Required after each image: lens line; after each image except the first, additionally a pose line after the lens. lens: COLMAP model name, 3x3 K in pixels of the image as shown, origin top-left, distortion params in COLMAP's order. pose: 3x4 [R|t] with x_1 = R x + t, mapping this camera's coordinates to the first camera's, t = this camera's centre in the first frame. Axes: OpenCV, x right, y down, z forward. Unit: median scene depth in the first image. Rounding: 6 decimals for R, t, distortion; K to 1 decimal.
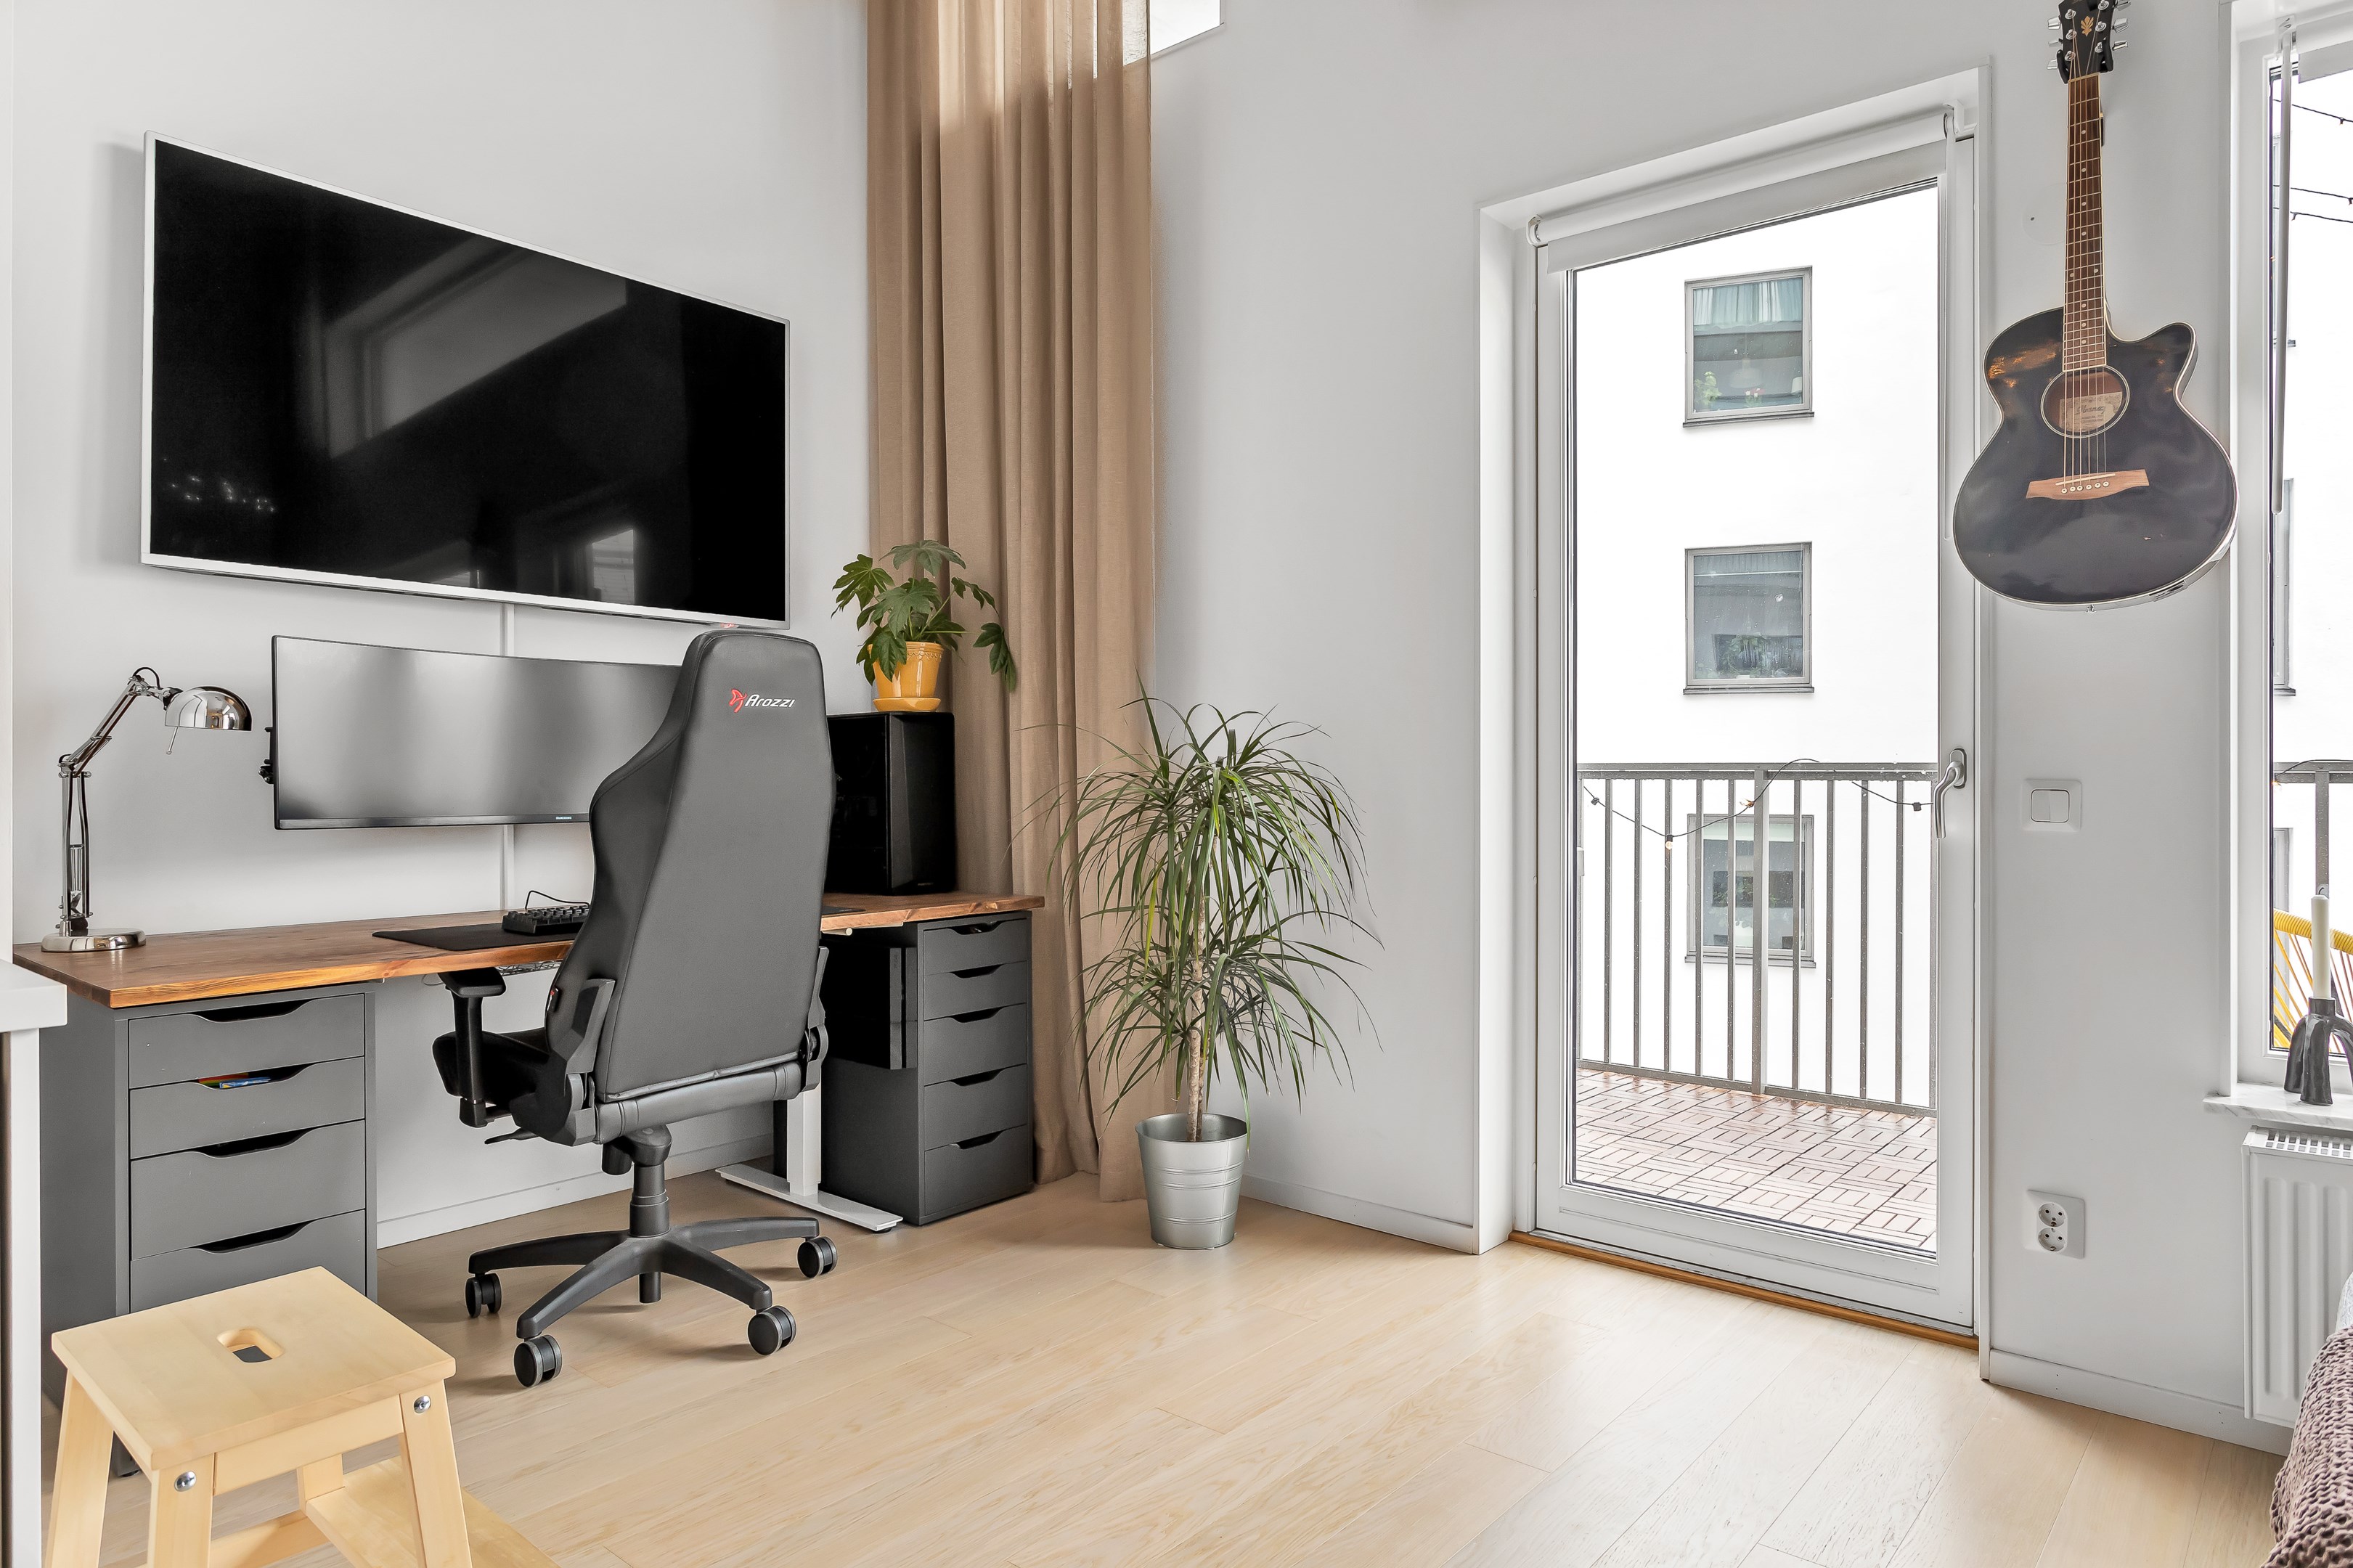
lens RADIAL K [[1411.5, 0, 1173.9], [0, 1411.5, 772.0], [0, 0, 1]] dist [-0.003996, -0.001933]
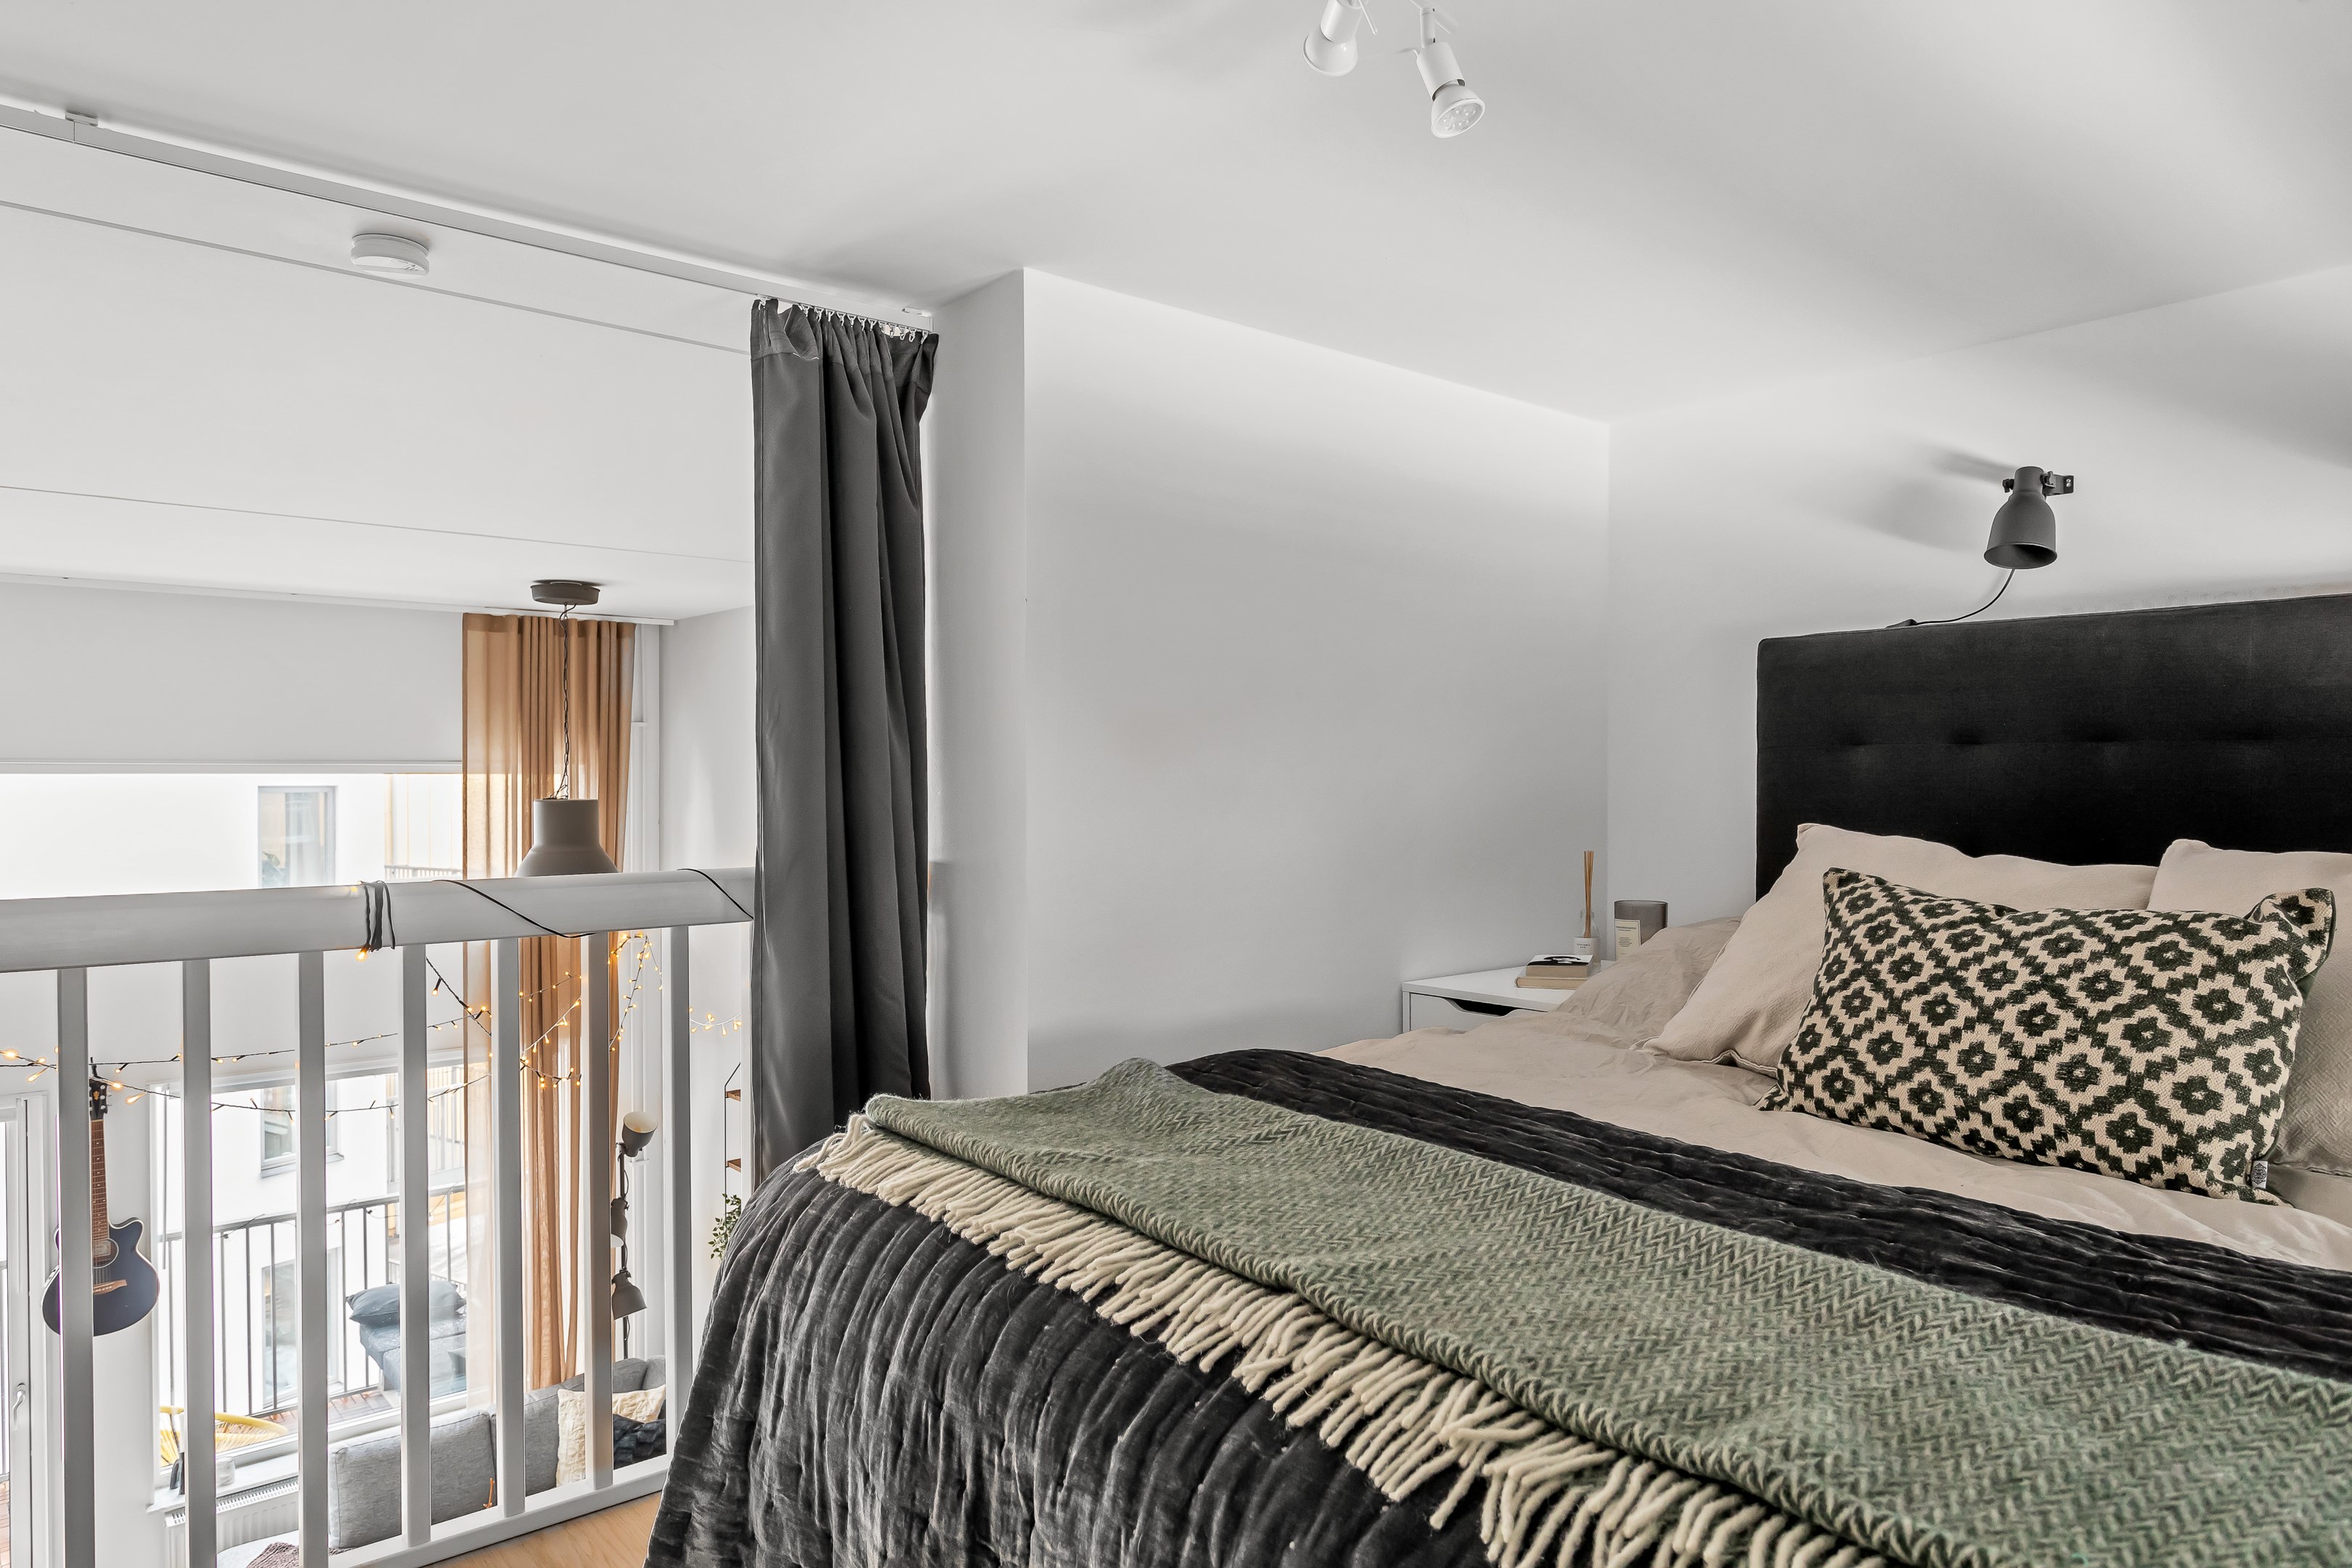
lens RADIAL K [[1472.5, 0, 1168.4], [0, 1472.5, 814.3], [0, 0, 1]] dist [-0.000123, 0.001475]
pose [[0.154663, -0.024193, 0.987671, -1.467475], [-0.000359, 0.999699, 0.024543, -1.003960], [-0.987967, -0.004150, 0.154607, -1.148347]]
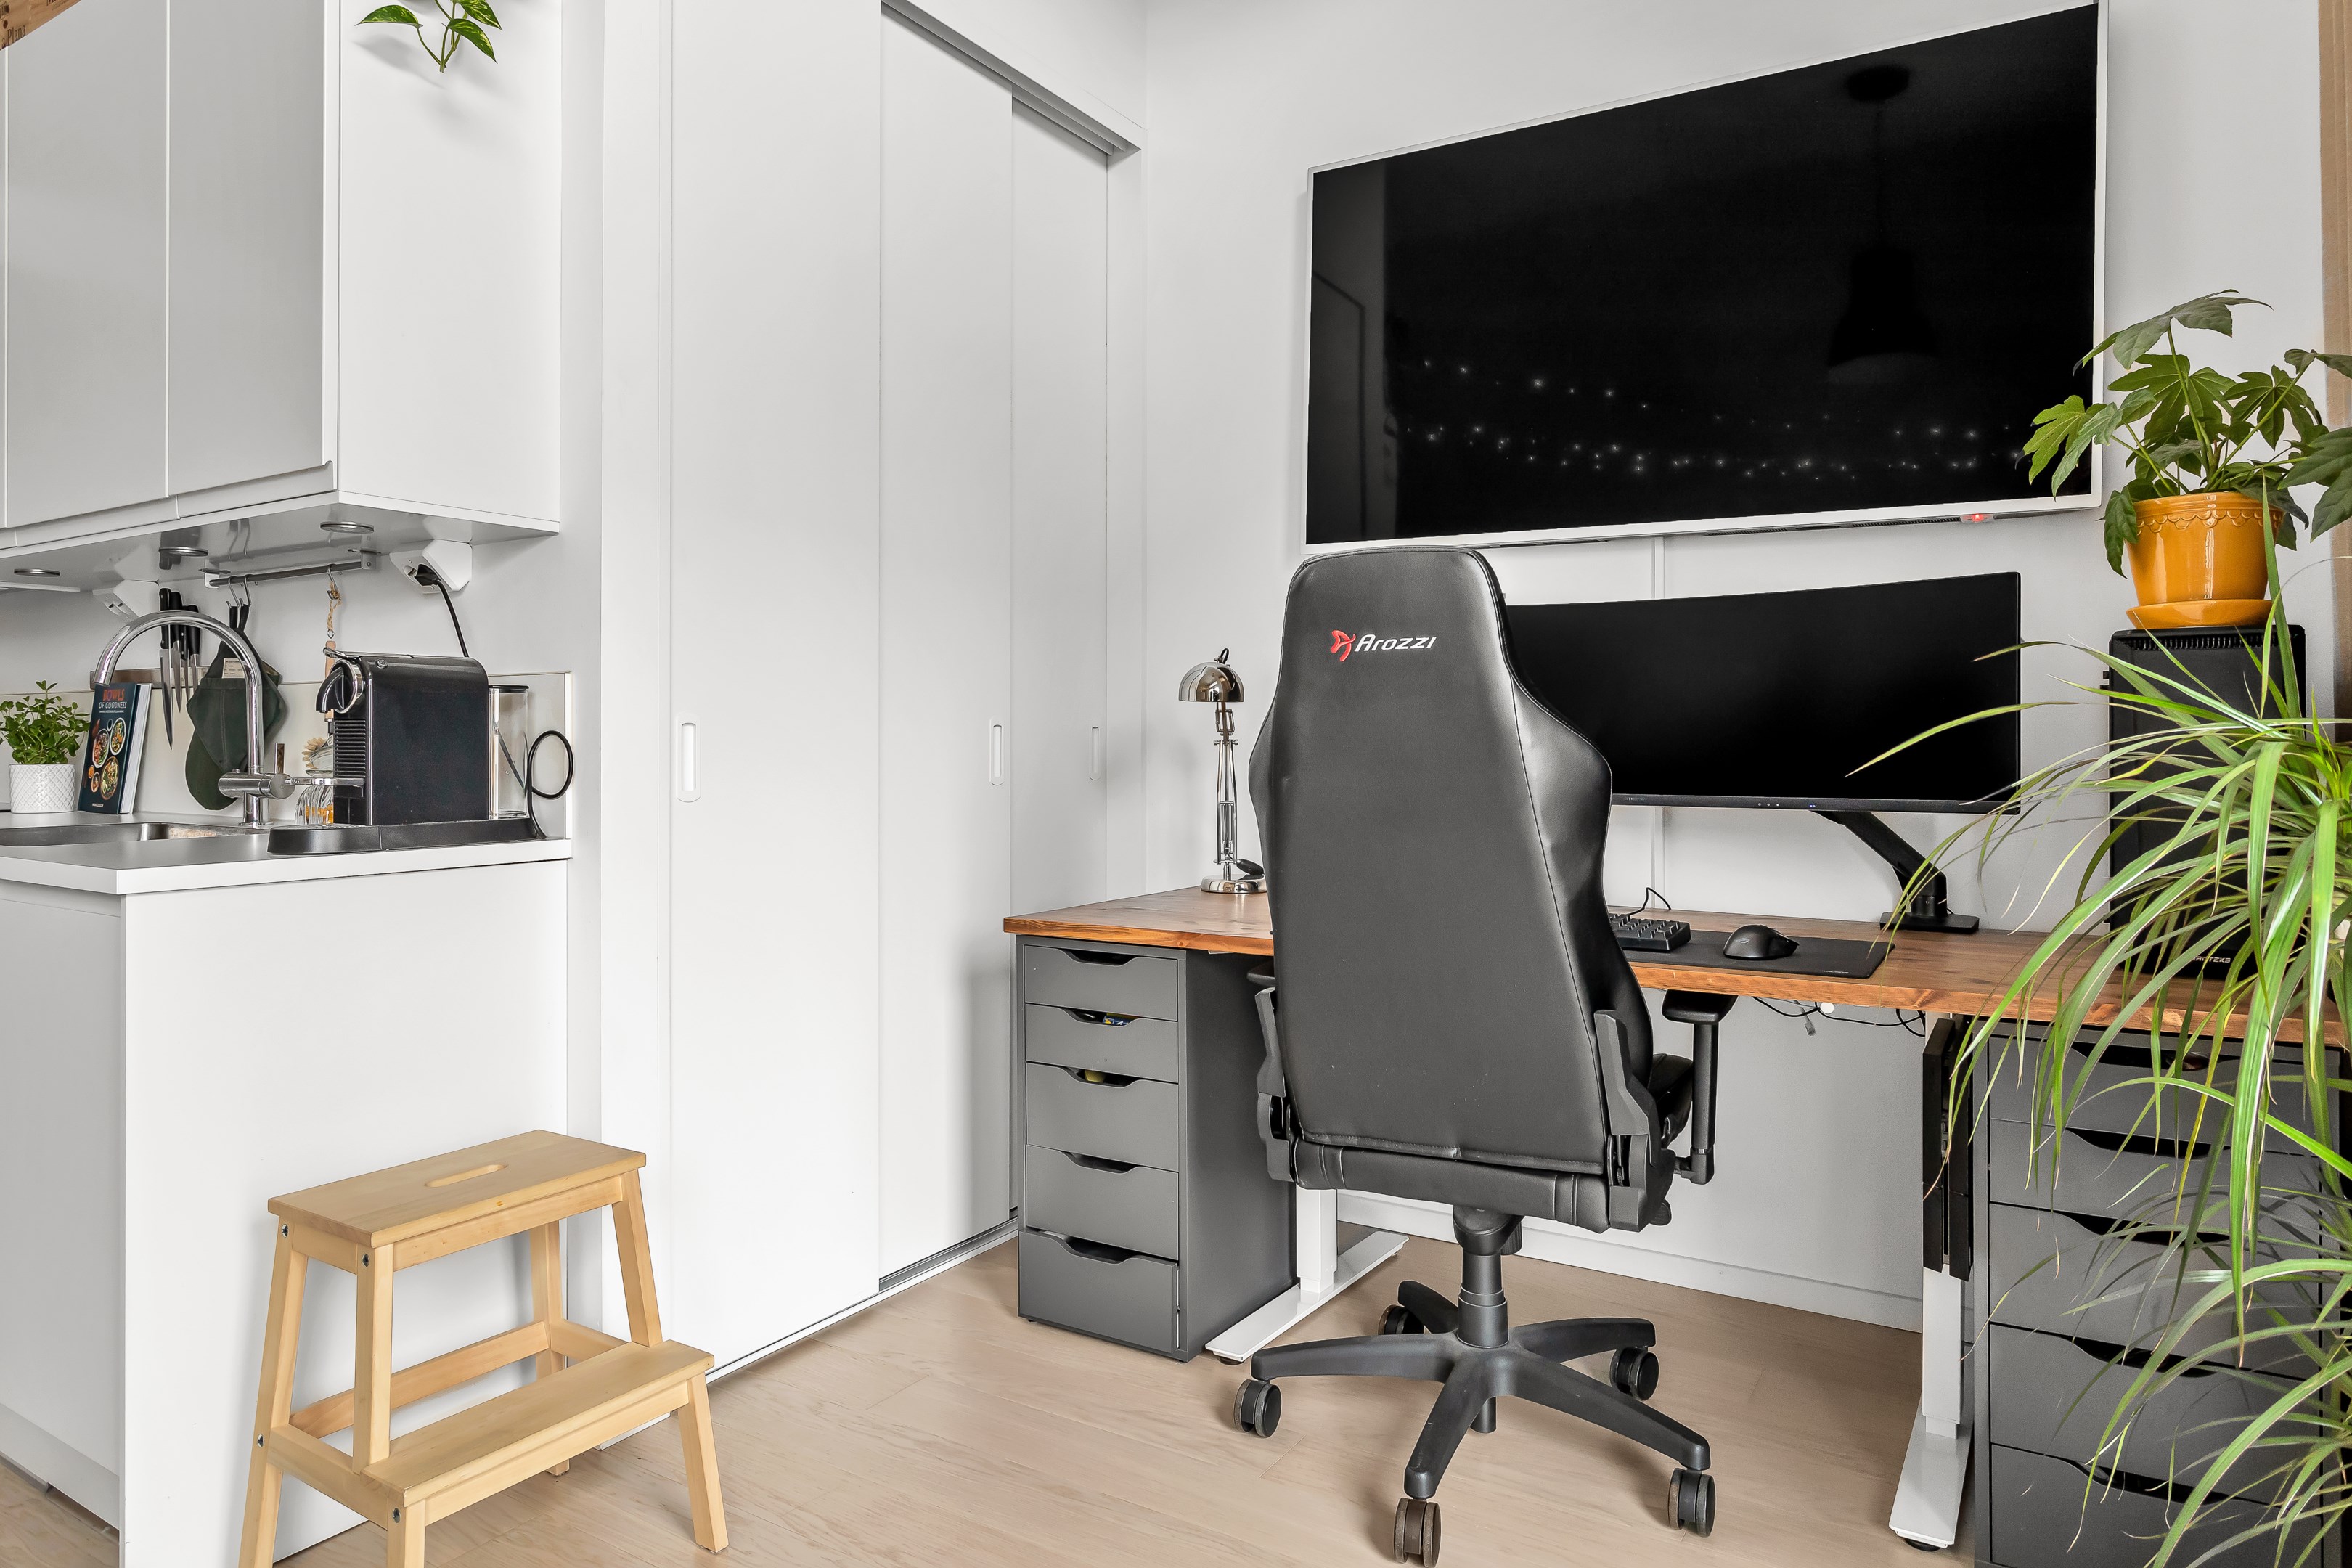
lens RADIAL K [[1411.0, 0, 1173.4], [0, 1411.0, 772.0], [0, 0, 1]] dist [-0.003996, -0.001933]
pose [[0.142852, 0.024520, -0.989440, 0.404573], [-0.003556, 0.999699, 0.024261, -0.002189], [0.989738, 0.000053, 0.142897, 0.816935]]
